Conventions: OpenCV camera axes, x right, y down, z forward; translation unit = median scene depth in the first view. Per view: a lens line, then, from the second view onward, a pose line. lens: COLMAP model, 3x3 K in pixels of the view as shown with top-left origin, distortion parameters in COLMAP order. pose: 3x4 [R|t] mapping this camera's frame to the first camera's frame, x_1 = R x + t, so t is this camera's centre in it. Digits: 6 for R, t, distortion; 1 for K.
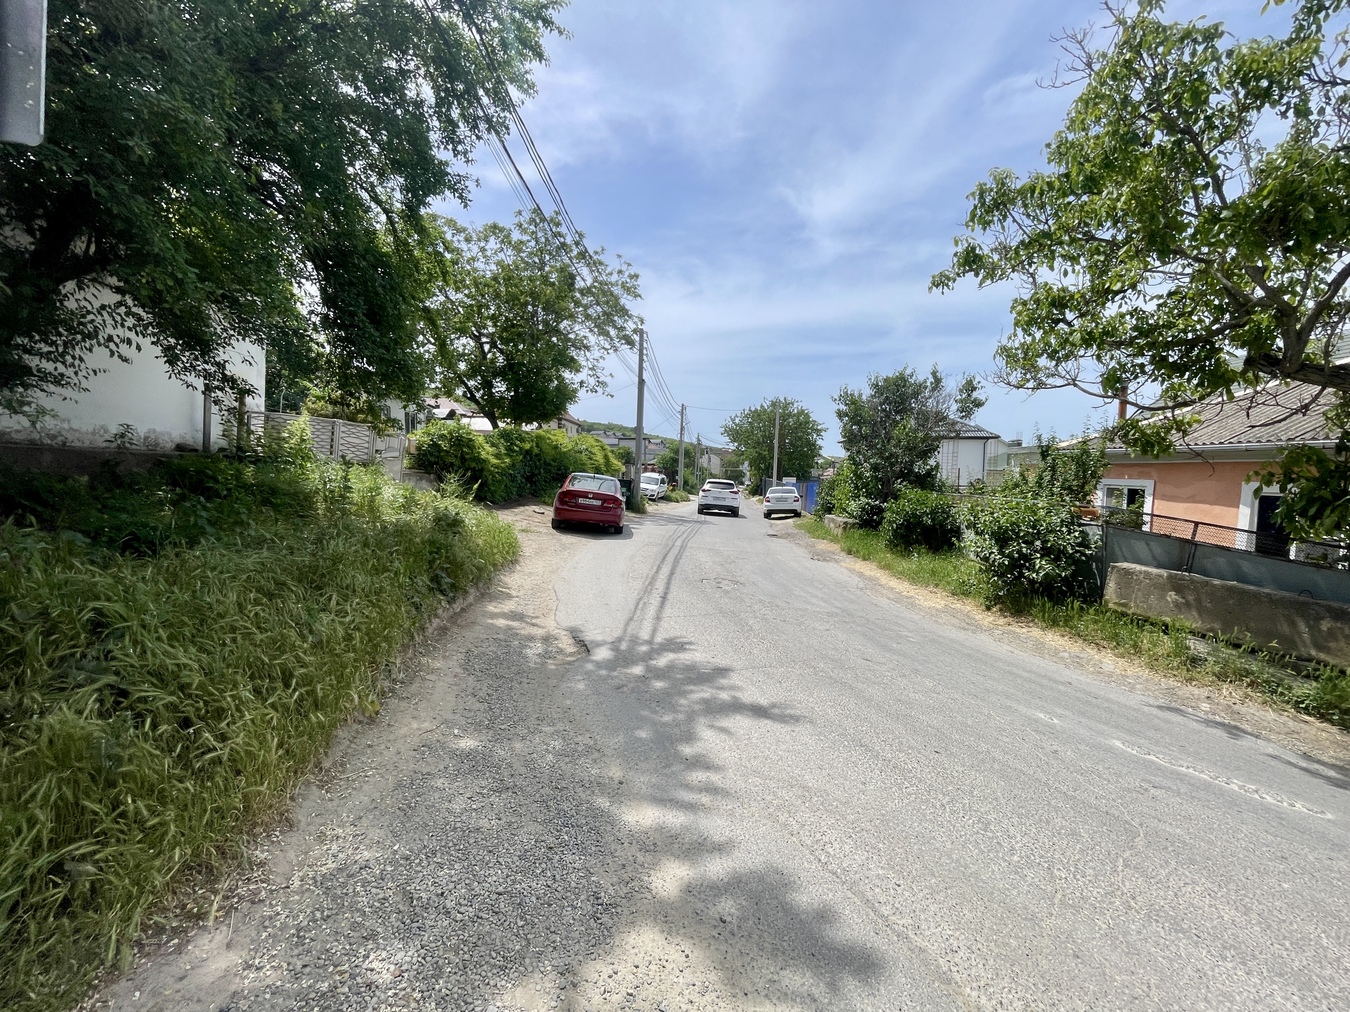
lens RADIAL K [[558.3, 0, 675.0], [0, 558.3, 506.0], [0, 0, 1]] dist [-0.000281, -0.000069]
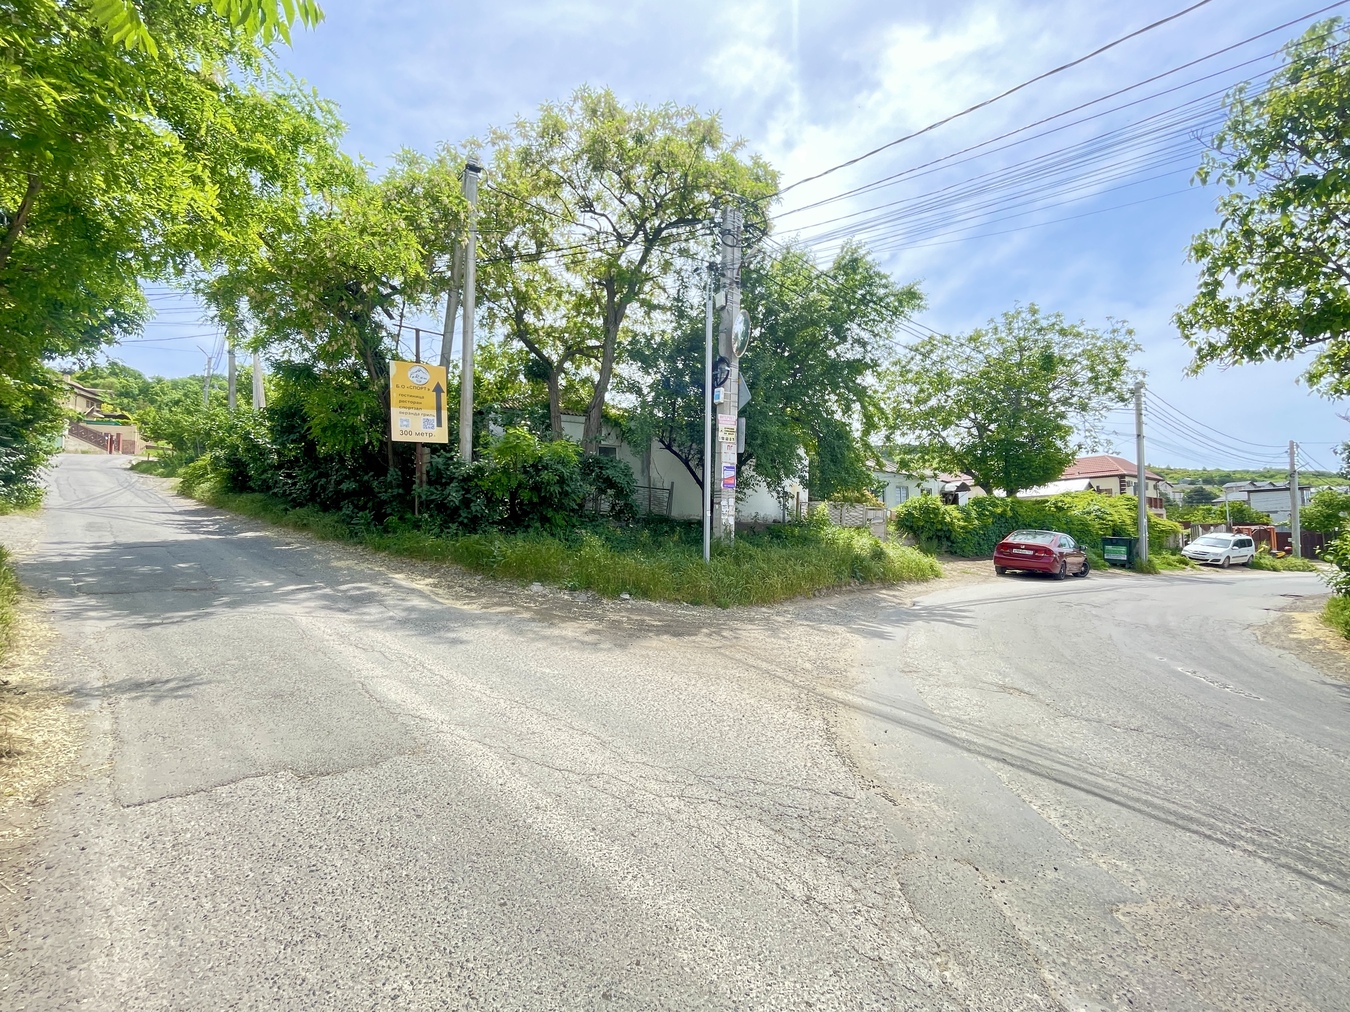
lens RADIAL K [[542.2, 0, 675.0], [0, 542.2, 506.0], [0, 0, 1]] dist [0.000122, 0.000006]
pose [[0.597402, -0.068956, -0.798972, 0.358771], [-0.034387, 0.993177, -0.111428, 0.052661], [0.801204, 0.094041, 0.590955, -0.356091]]
